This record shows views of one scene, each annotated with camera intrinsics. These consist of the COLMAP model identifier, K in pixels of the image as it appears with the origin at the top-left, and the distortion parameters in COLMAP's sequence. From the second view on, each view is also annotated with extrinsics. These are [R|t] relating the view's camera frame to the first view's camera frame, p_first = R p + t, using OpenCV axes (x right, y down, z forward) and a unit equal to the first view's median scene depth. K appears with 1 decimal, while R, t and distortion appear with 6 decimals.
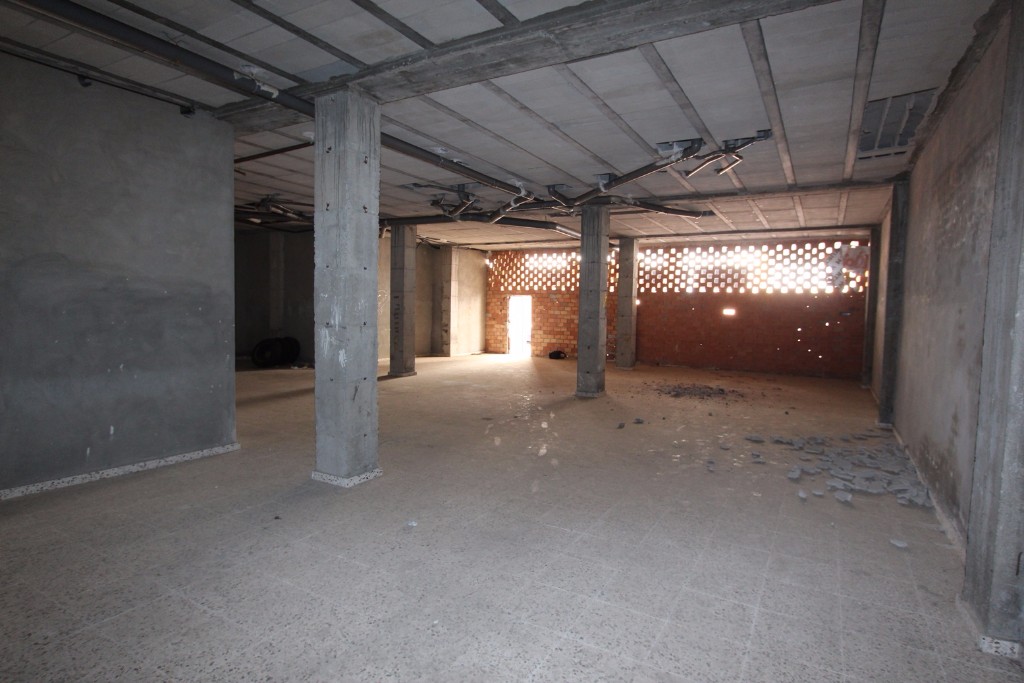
lens RADIAL K [[553.9, 0, 512.6], [0, 553.9, 340.7], [0, 0, 1]] dist [-0.004209, -0.000937]
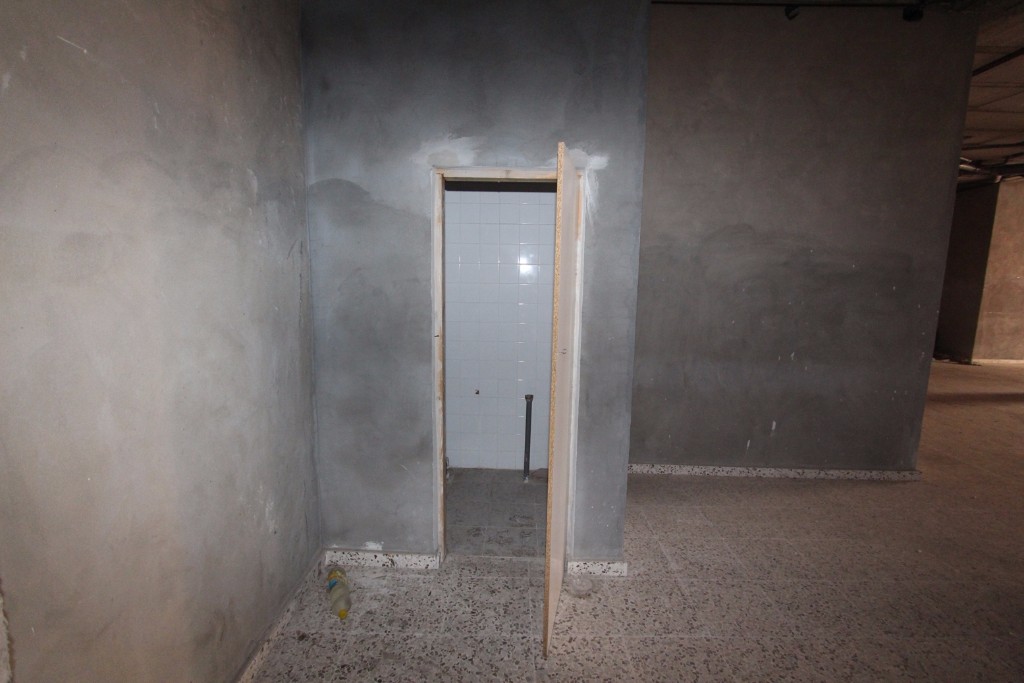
lens RADIAL K [[471.0, 0, 512.0], [0, 471.0, 341.6], [0, 0, 1]] dist [-0.003051, -0.000107]
pose [[0.514872, 0.114603, -0.849572, -0.318557], [-0.061404, 0.993409, 0.096792, -0.017629], [0.855065, 0.002332, 0.518515, 0.255371]]
